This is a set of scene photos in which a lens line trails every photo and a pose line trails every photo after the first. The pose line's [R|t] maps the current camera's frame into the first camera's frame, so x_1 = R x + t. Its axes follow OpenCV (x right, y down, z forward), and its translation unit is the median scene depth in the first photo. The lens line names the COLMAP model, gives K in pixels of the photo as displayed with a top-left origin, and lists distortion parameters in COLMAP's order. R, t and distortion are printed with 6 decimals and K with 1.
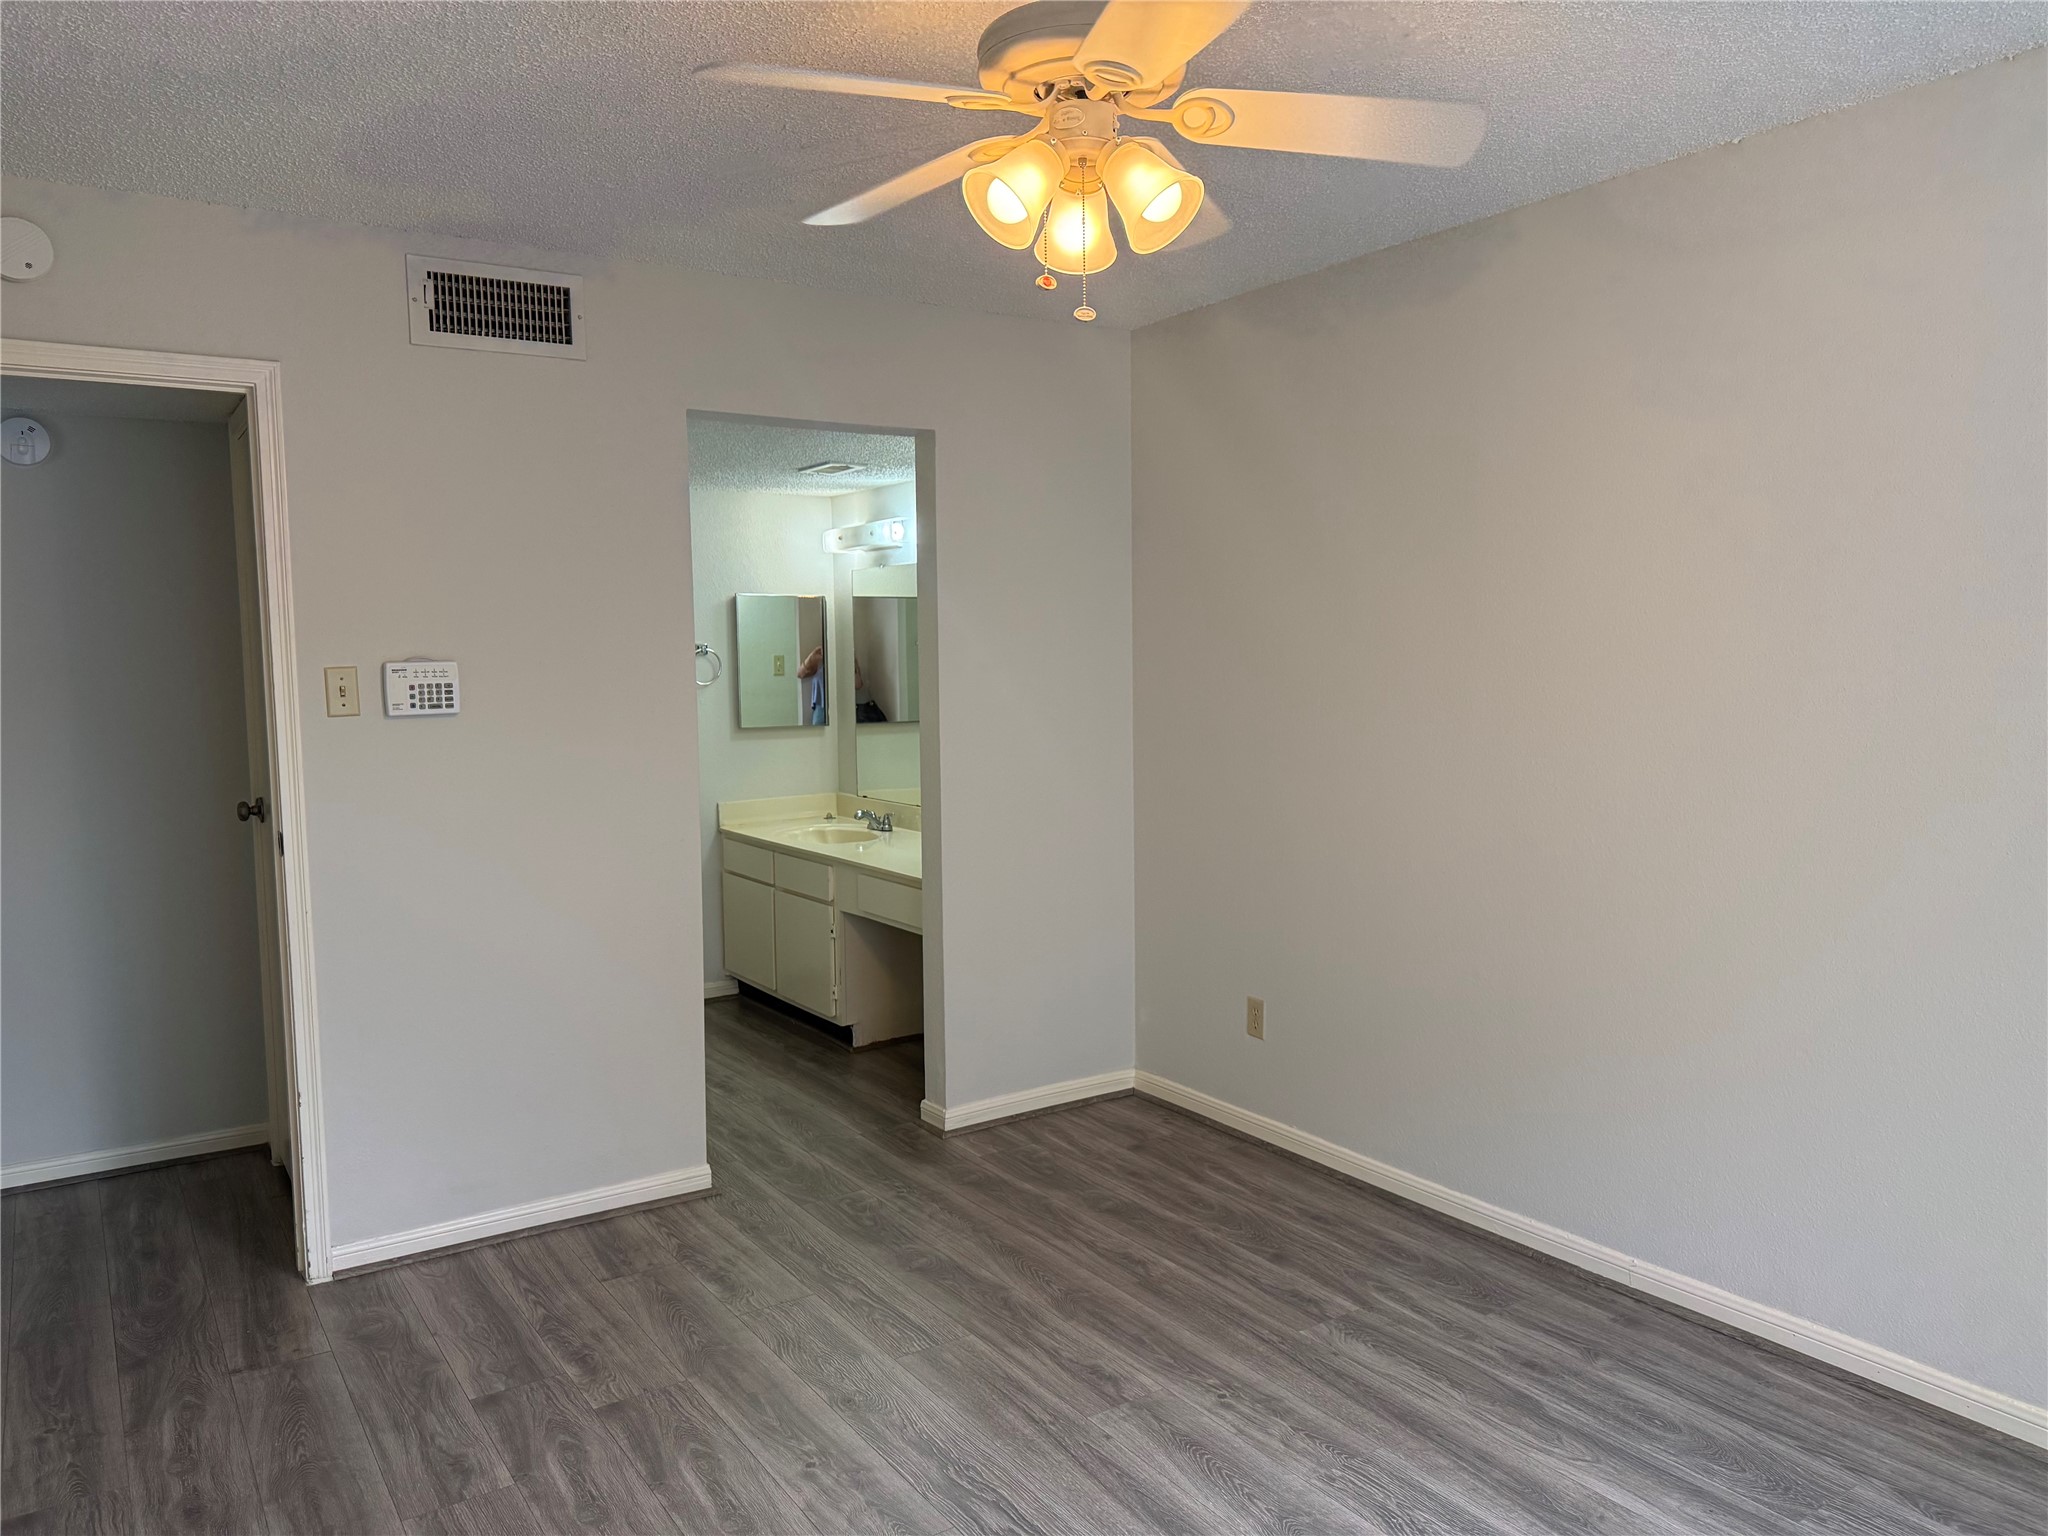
lens RADIAL K [[1434.4, 0, 1015.6], [0, 1434.4, 765.2], [0, 0, 1]] dist [0.142594, -0.214243]
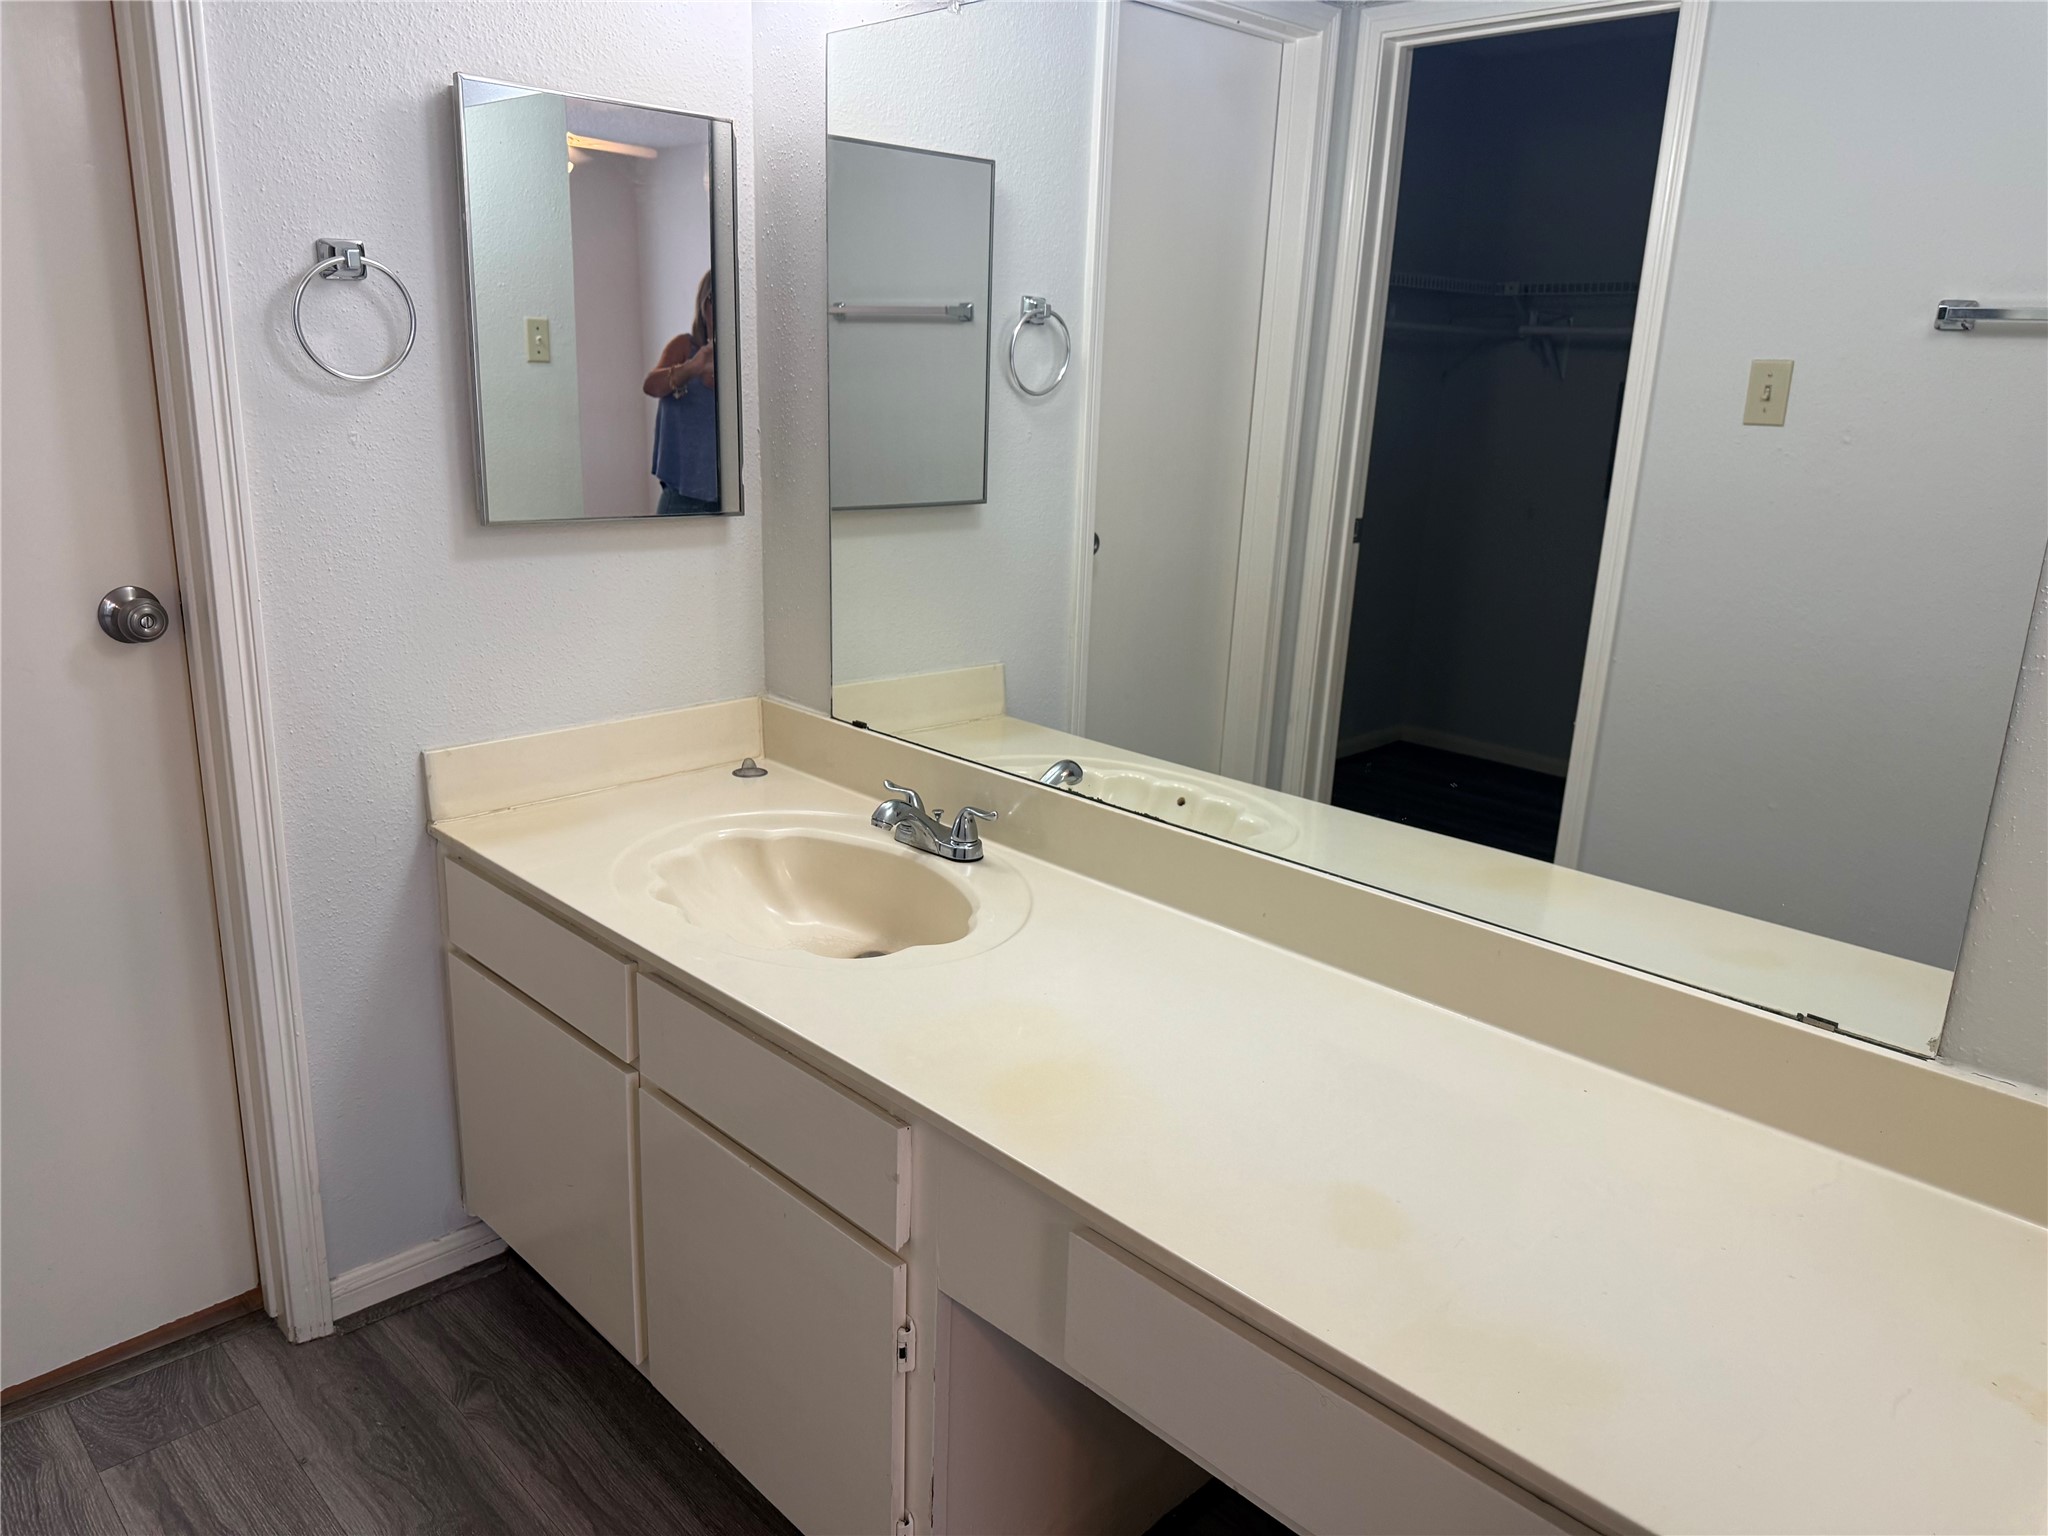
lens RADIAL K [[1434.4, 0, 1015.6], [0, 1434.4, 765.2], [0, 0, 1]] dist [0.142594, -0.214243]
pose [[0.981650, -0.000333, 0.190693, -0.136559], [-0.035353, 0.982345, 0.183706, -0.036113], [-0.187388, -0.187077, 0.964307, 0.649803]]
